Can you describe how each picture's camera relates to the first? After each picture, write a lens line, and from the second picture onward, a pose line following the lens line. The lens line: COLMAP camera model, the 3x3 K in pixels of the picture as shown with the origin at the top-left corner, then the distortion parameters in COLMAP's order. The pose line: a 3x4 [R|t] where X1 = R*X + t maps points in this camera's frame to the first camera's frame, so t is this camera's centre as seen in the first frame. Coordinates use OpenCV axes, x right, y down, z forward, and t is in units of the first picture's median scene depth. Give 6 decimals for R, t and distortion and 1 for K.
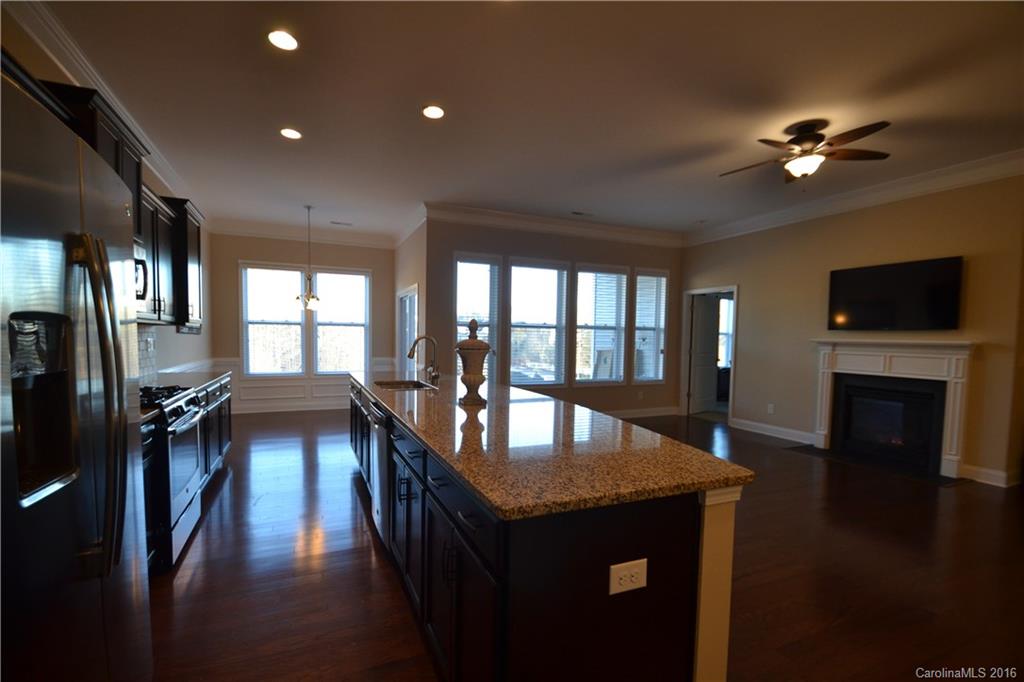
lens RADIAL K [[455.2, 0, 500.3], [0, 455.2, 361.4], [0, 0, 1]] dist [0.015516, -0.018934]
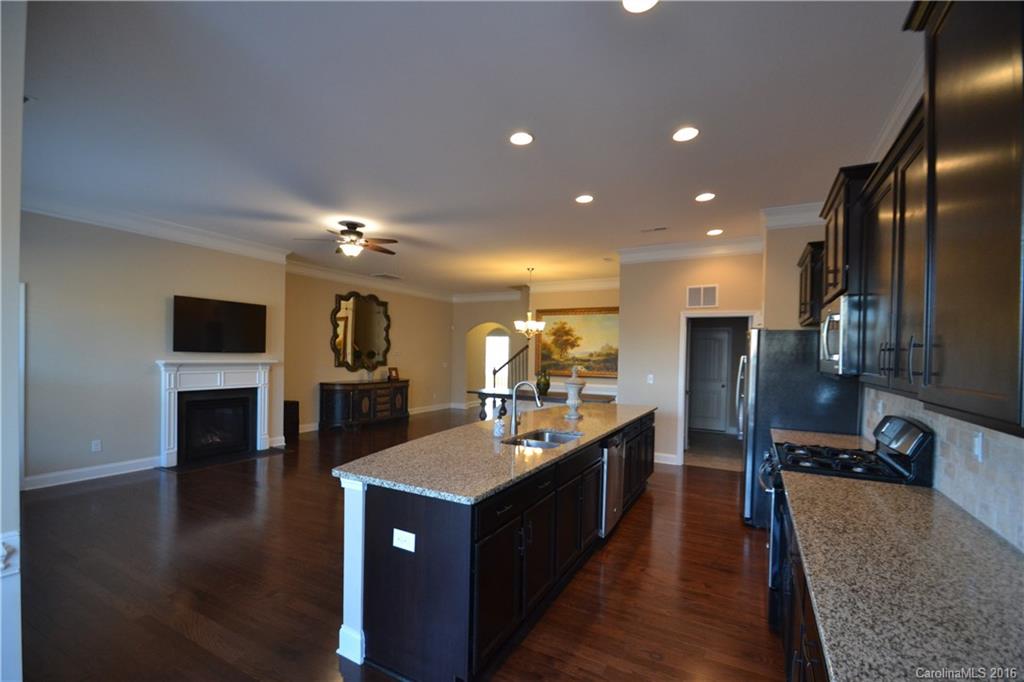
lens RADIAL K [[455.2, 0, 500.3], [0, 455.2, 361.4], [0, 0, 1]] dist [0.015516, -0.018934]
pose [[-0.607108, -0.040822, 0.793570, -0.560071], [0.015631, 0.997873, 0.063290, -0.100292], [-0.794466, 0.050828, -0.605178, 1.030930]]
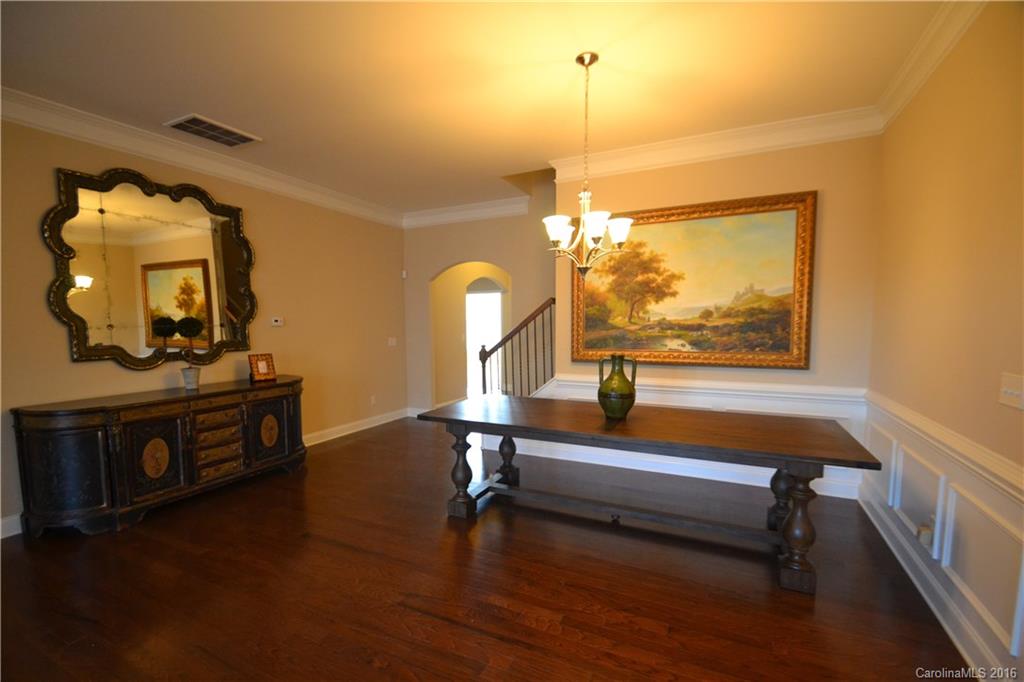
lens RADIAL K [[455.2, 0, 500.3], [0, 455.2, 361.4], [0, 0, 1]] dist [0.015516, -0.018934]
pose [[-0.638048, -0.079799, 0.765850, 0.222701], [0.040265, 0.989797, 0.136679, -0.050682], [-0.768943, 0.118045, -0.628325, 0.464496]]
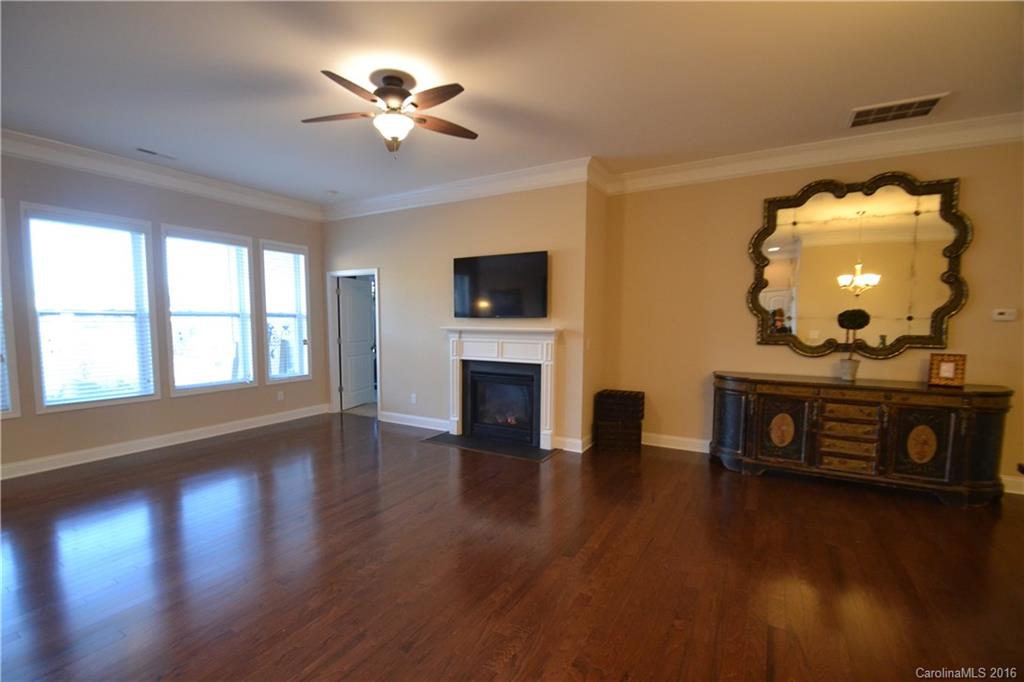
lens RADIAL K [[455.2, 0, 500.3], [0, 455.2, 361.4], [0, 0, 1]] dist [0.015516, -0.018934]
pose [[0.807570, -0.064919, 0.586188, 0.203714], [0.041908, 0.997727, 0.052760, -0.021034], [-0.588281, -0.018041, 0.808455, 0.128717]]
